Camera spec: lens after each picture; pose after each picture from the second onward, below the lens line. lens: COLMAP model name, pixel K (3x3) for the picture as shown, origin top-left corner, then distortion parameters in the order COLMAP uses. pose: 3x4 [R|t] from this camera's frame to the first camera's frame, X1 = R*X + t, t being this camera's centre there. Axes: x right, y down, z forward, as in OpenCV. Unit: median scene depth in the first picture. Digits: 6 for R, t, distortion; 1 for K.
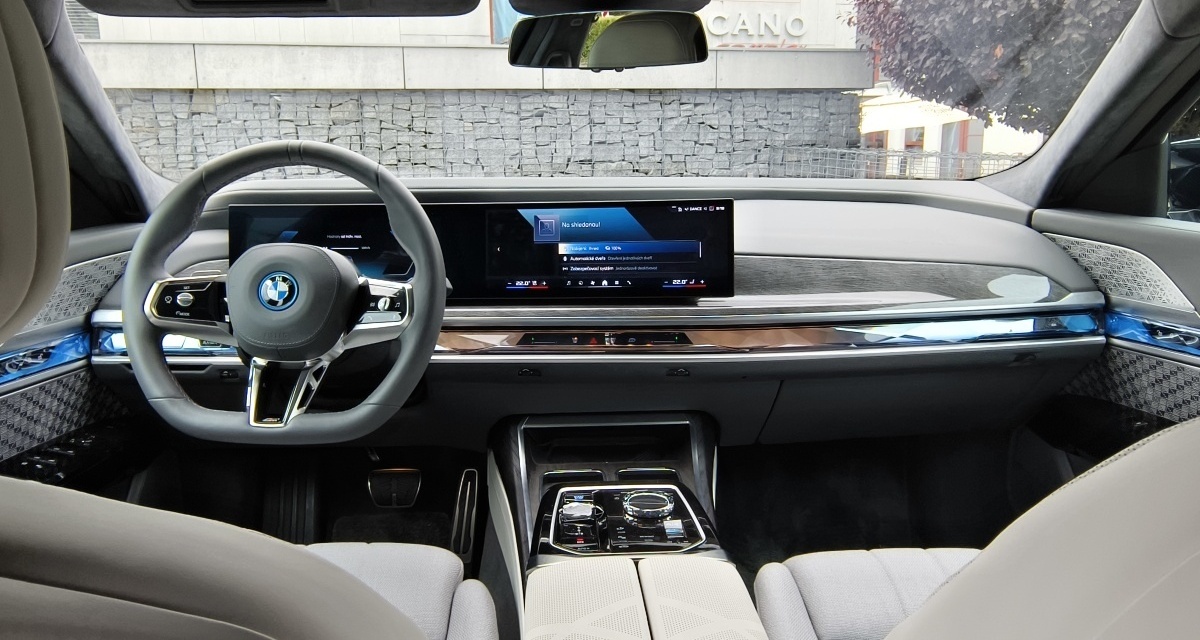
lens RADIAL K [[827.9, 0, 575.0], [0, 827.9, 295.1], [0, 0, 1]] dist [0.002008, 0.001432]
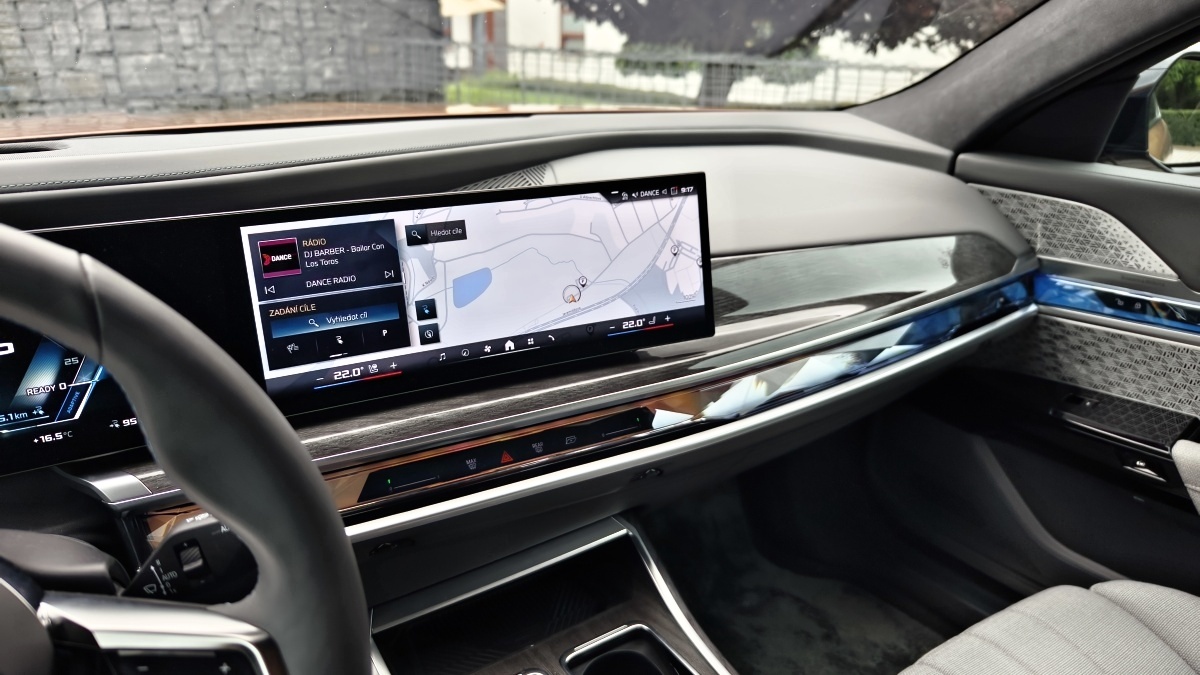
lens RADIAL K [[831.3, 0, 600.0], [0, 831.3, 337.5], [0, 0, 1]] dist [-0.003364, 0.000783]
pose [[0.838957, -0.168713, 0.517384, -0.186821], [0.075293, 0.977571, 0.196685, -0.118021], [-0.538964, -0.126055, 0.832843, 0.513340]]
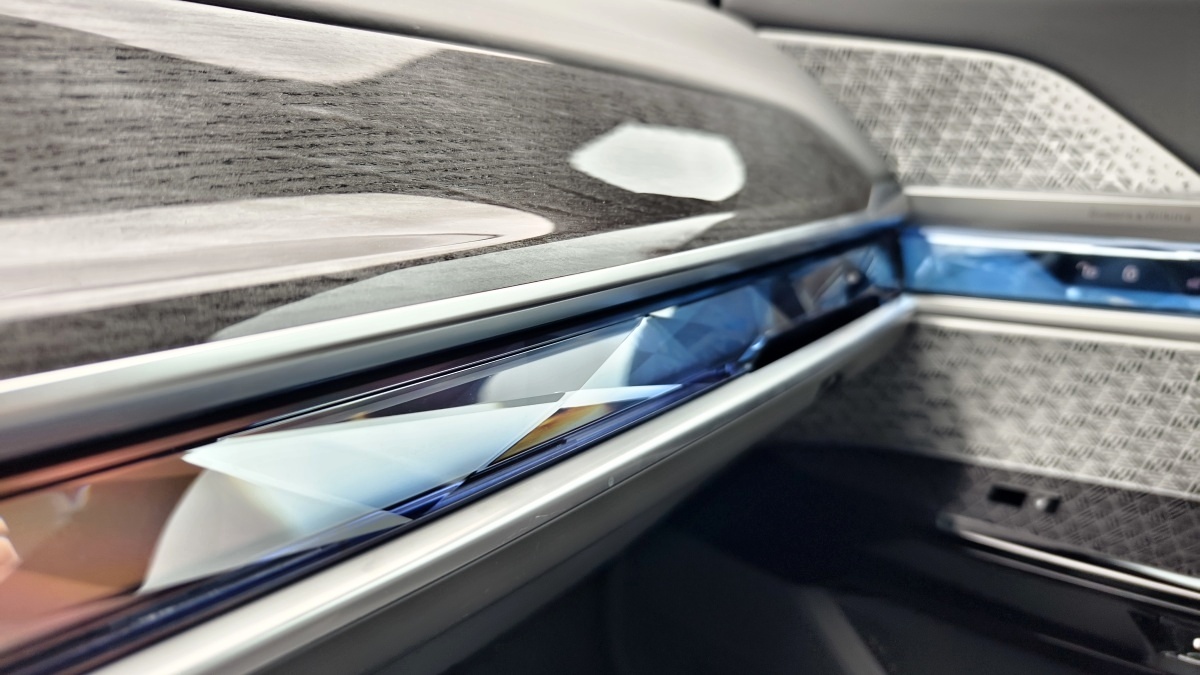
lens RADIAL K [[814.6, 0, 600.0], [0, 814.6, 337.5], [0, 0, 1]] dist [-0.044173, 0.000628]
pose [[0.671996, -0.138463, 0.727496, 0.248334], [0.094865, 0.990367, 0.100866, 0.015536], [-0.734454, 0.001232, 0.678657, 0.829601]]
